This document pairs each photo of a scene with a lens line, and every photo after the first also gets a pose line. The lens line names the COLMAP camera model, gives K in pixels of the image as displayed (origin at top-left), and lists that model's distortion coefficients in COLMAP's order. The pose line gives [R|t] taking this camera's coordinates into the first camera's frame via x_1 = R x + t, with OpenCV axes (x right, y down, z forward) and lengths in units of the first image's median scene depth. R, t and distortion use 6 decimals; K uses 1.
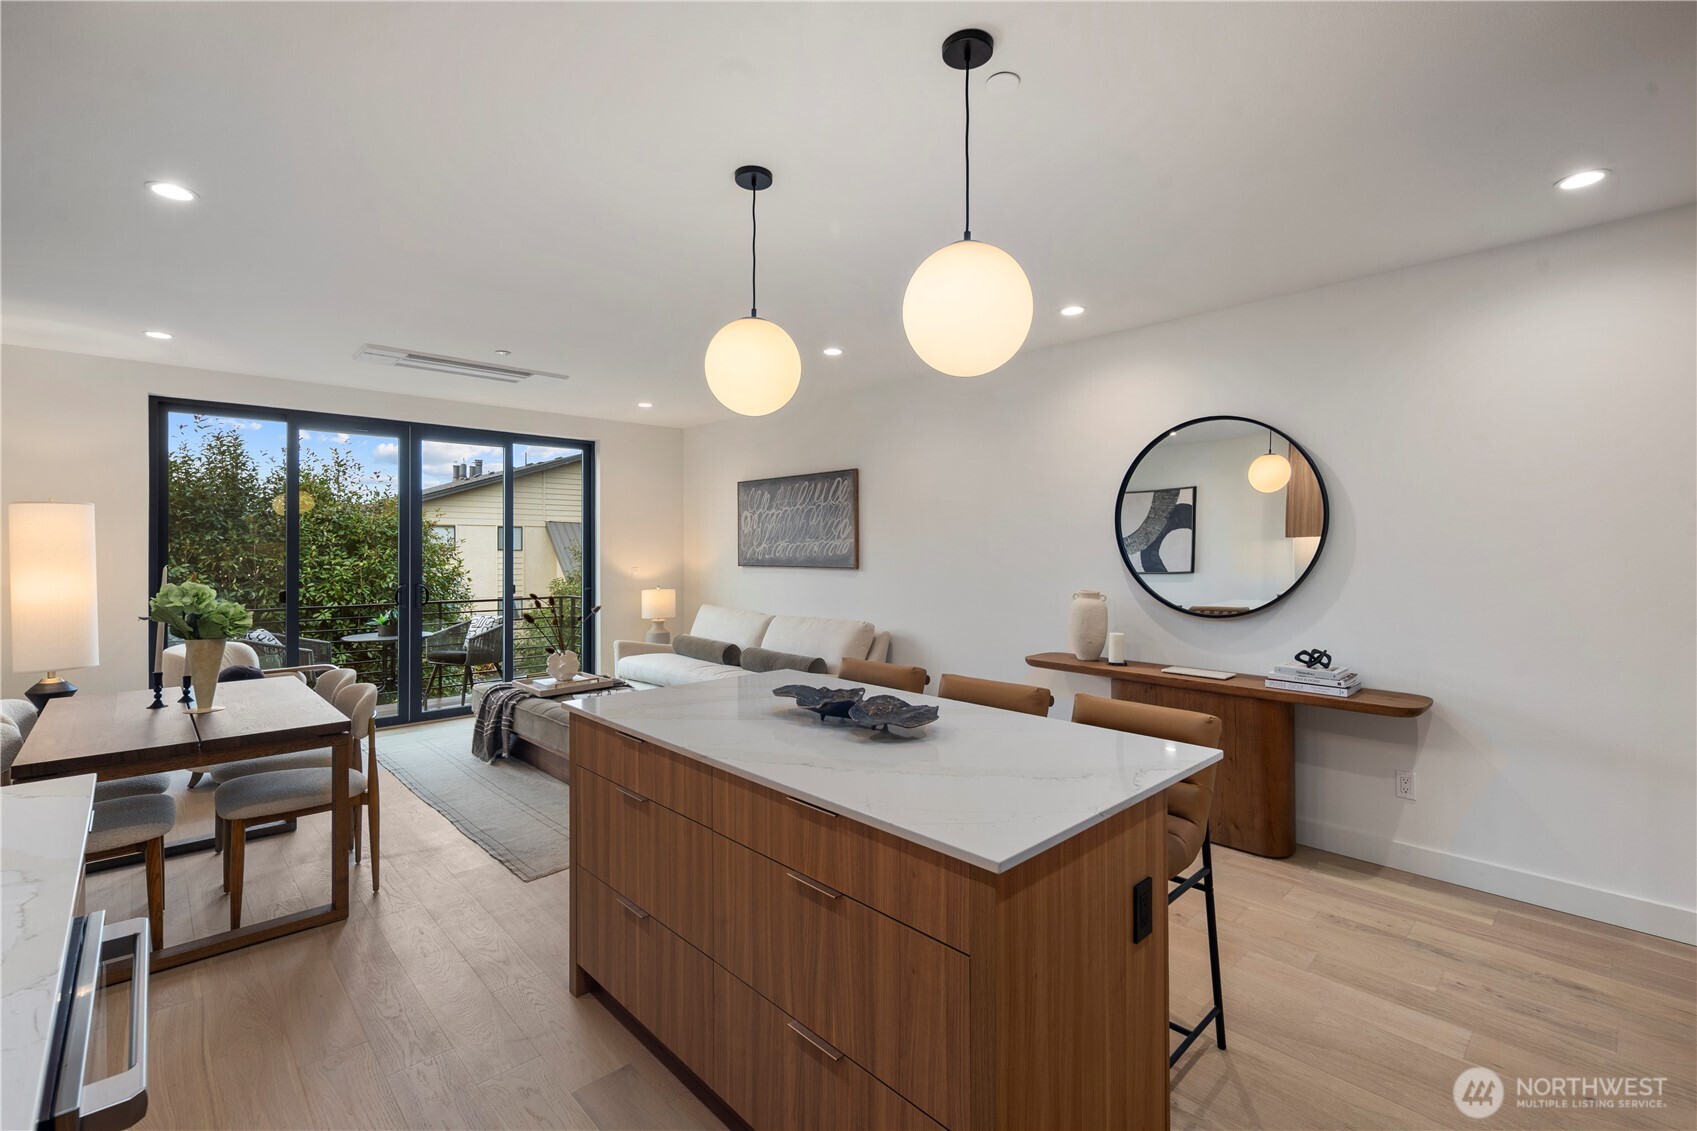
lens RADIAL K [[741.0, 0, 851.8], [0, 741.0, 546.0], [0, 0, 1]] dist [0.005050, -0.003290]
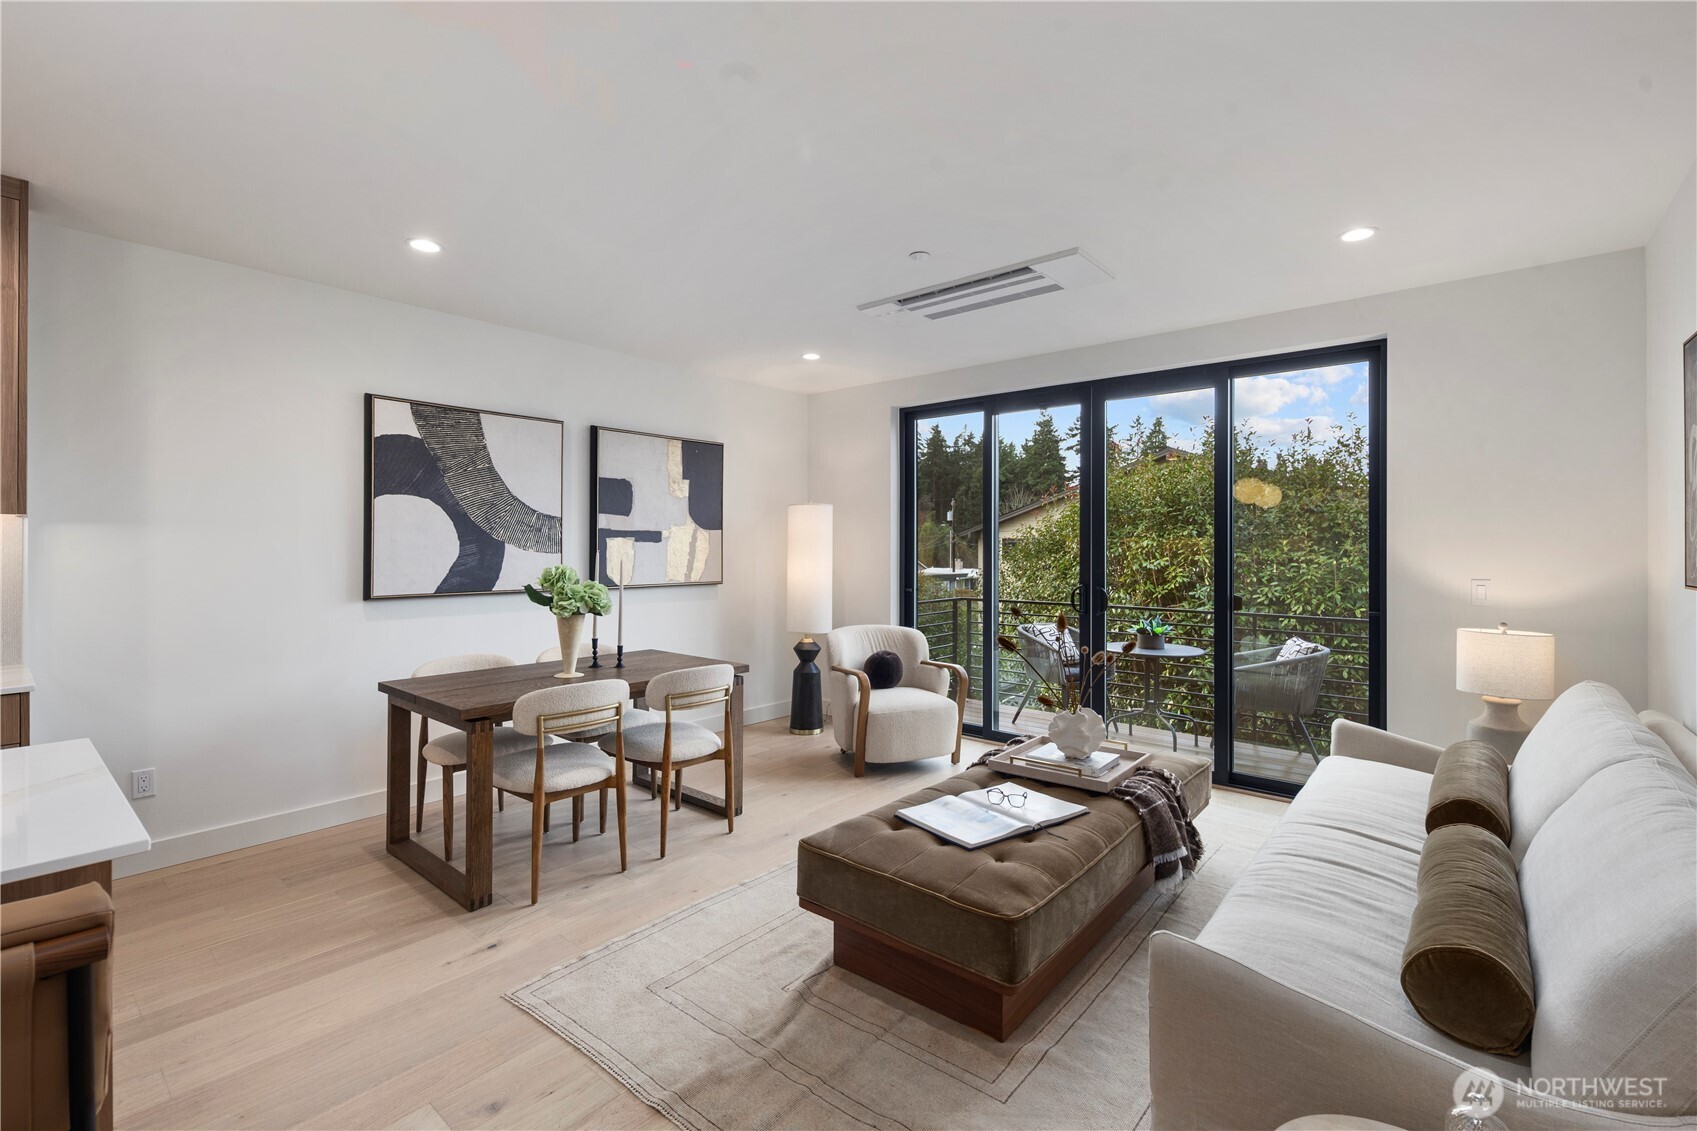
lens RADIAL K [[741.0, 0, 857.5], [0, 741.0, 545.0], [0, 0, 1]] dist [0.005050, -0.003290]
pose [[0.108685, 0.001326, -0.994075, 0.168808], [-0.000395, 0.999999, 0.001291, 0.007569], [0.994076, 0.000253, 0.108685, 0.673265]]
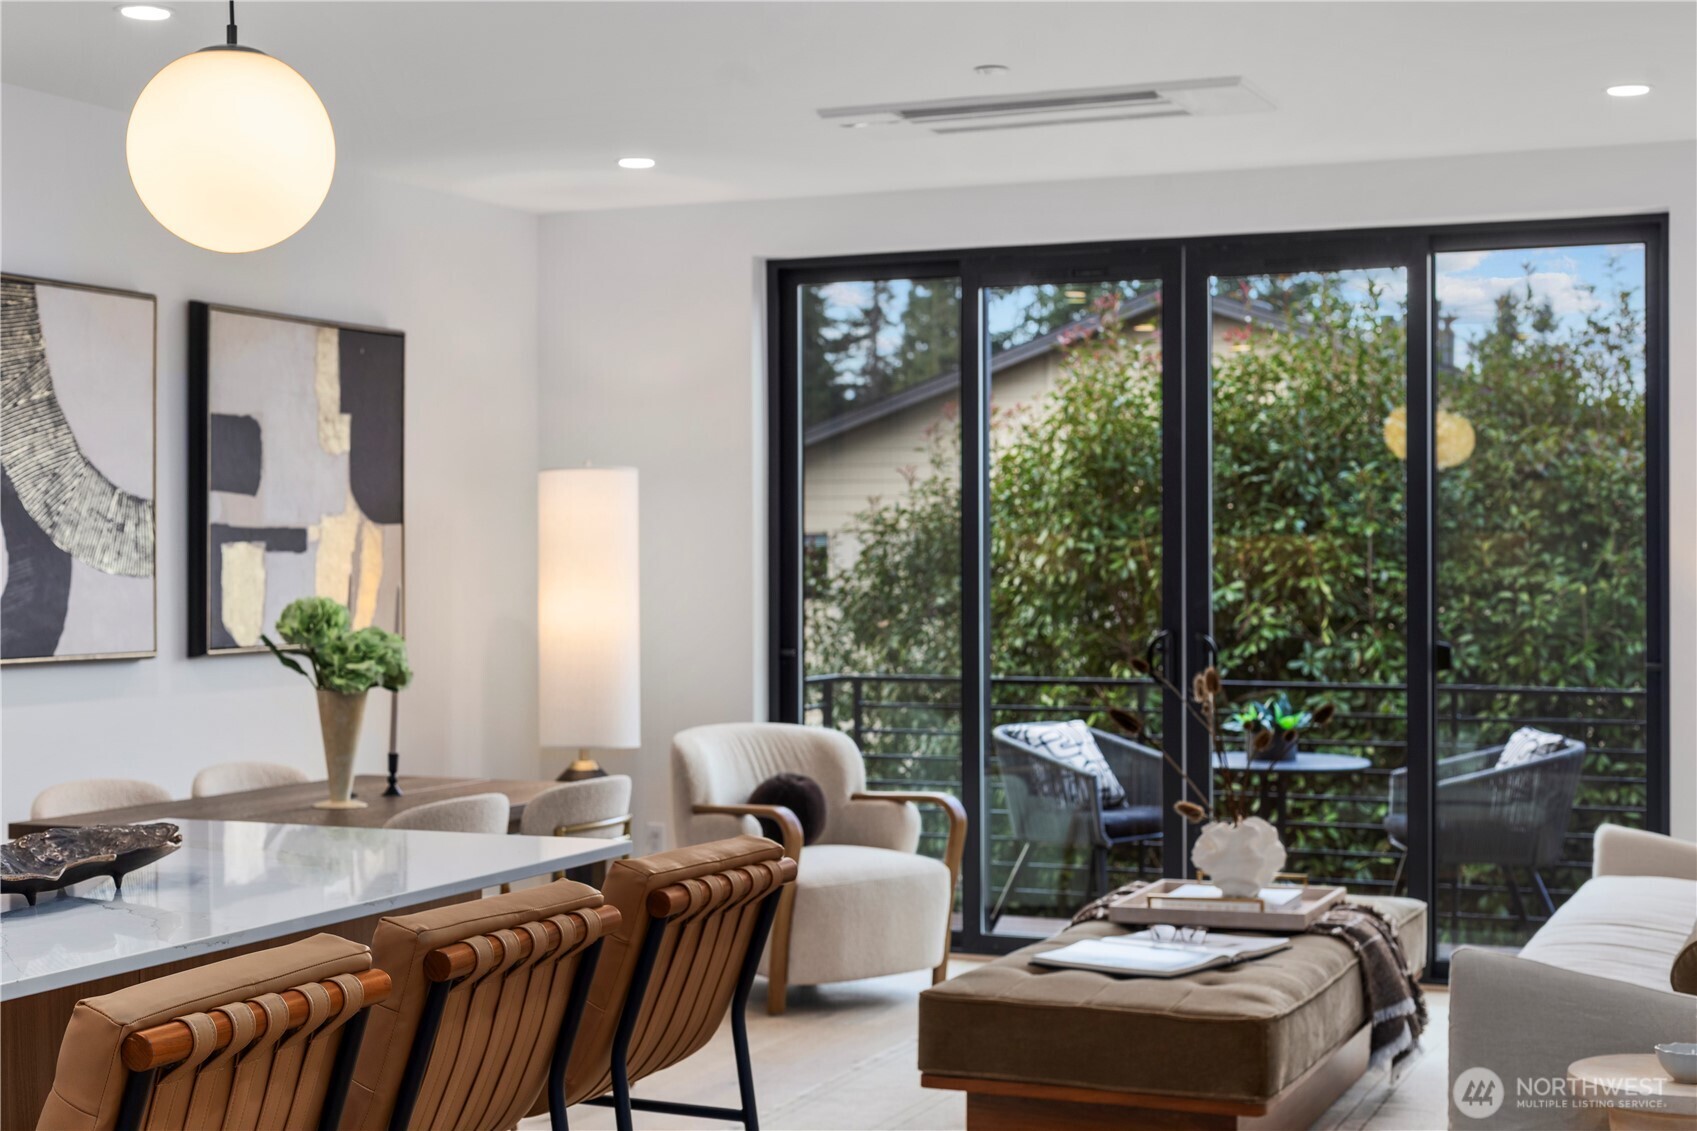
lens RADIAL K [[2443.1, 0, 859.6], [0, 2443.1, 557.0], [0, 0, 1]] dist [-0.004517, 0.000000]
pose [[0.388781, 0.001621, -0.921329, 0.591713], [0.003266, 0.999990, 0.003138, 0.005006], [0.921324, -0.004229, 0.388772, 0.311087]]
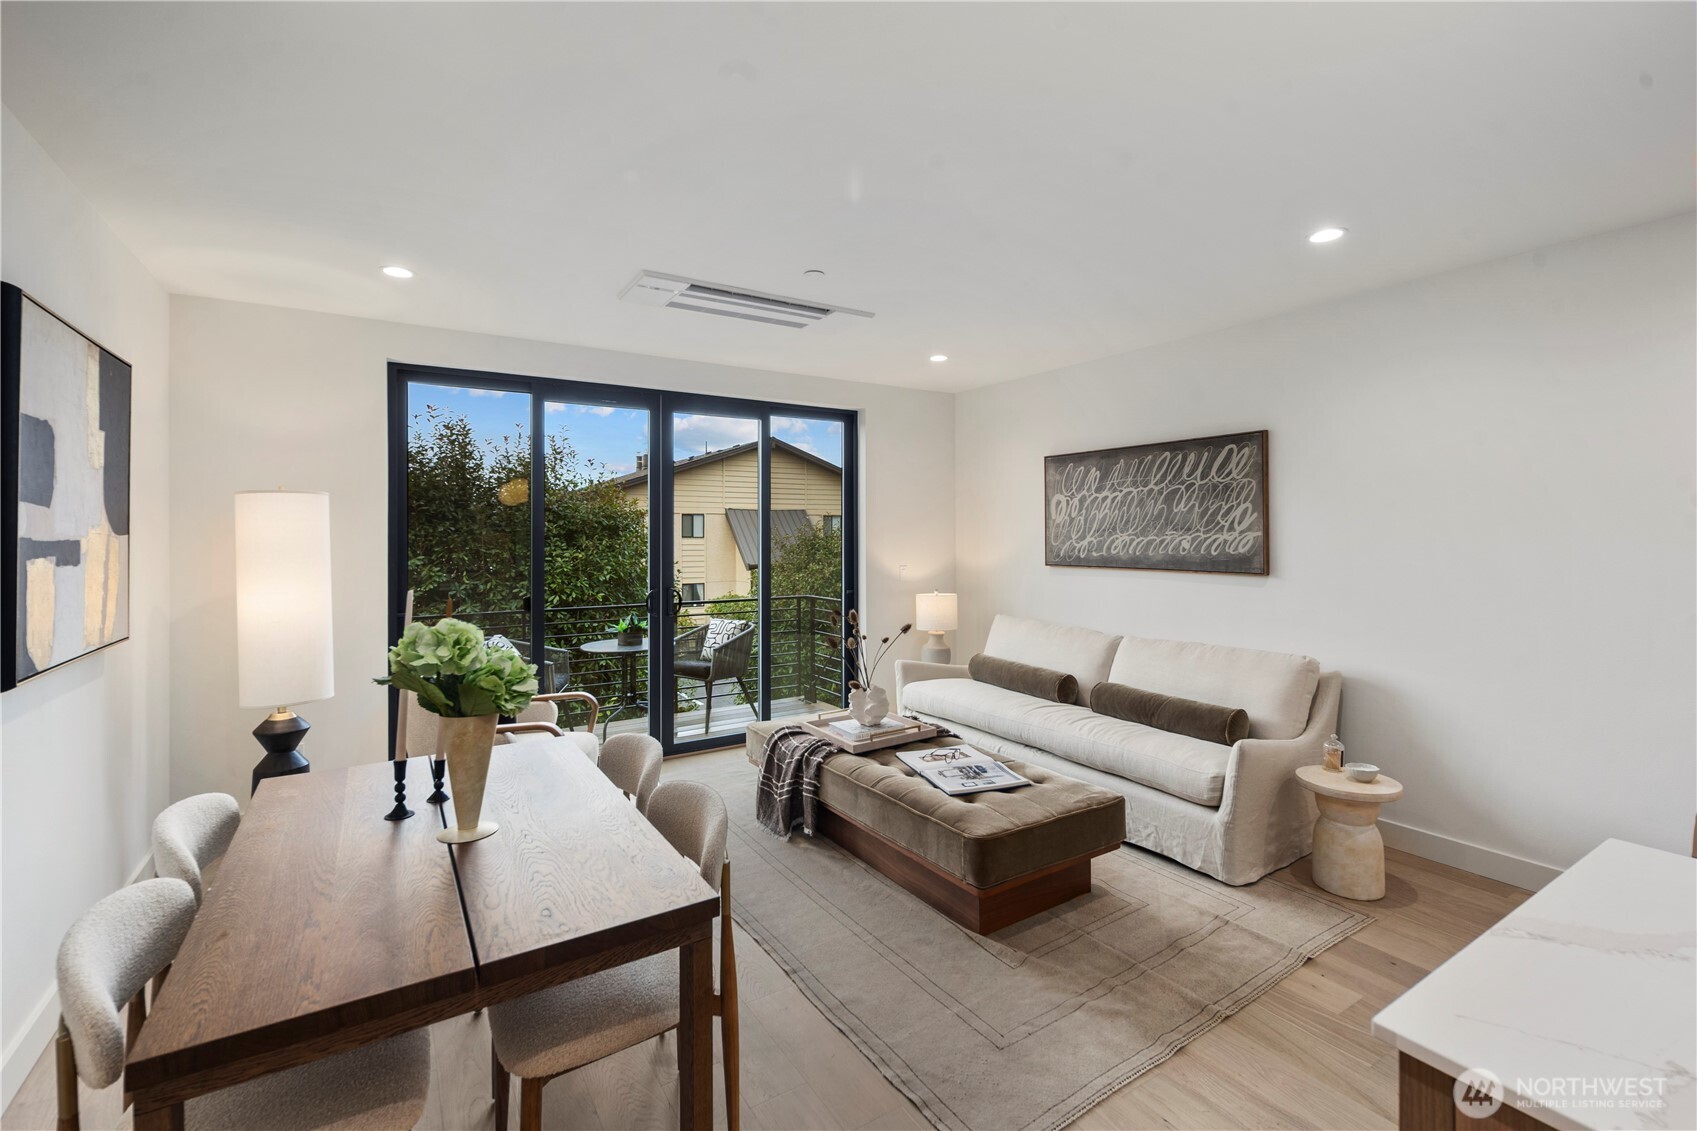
lens RADIAL K [[741.0, 0, 858.1], [0, 741.0, 527.9], [0, 0, 1]] dist [0.005050, -0.003290]
pose [[0.981379, -0.003372, -0.192053, -0.227213], [0.002636, 0.999988, -0.004087, -0.010983], [0.192064, 0.003505, 0.981376, 0.239892]]
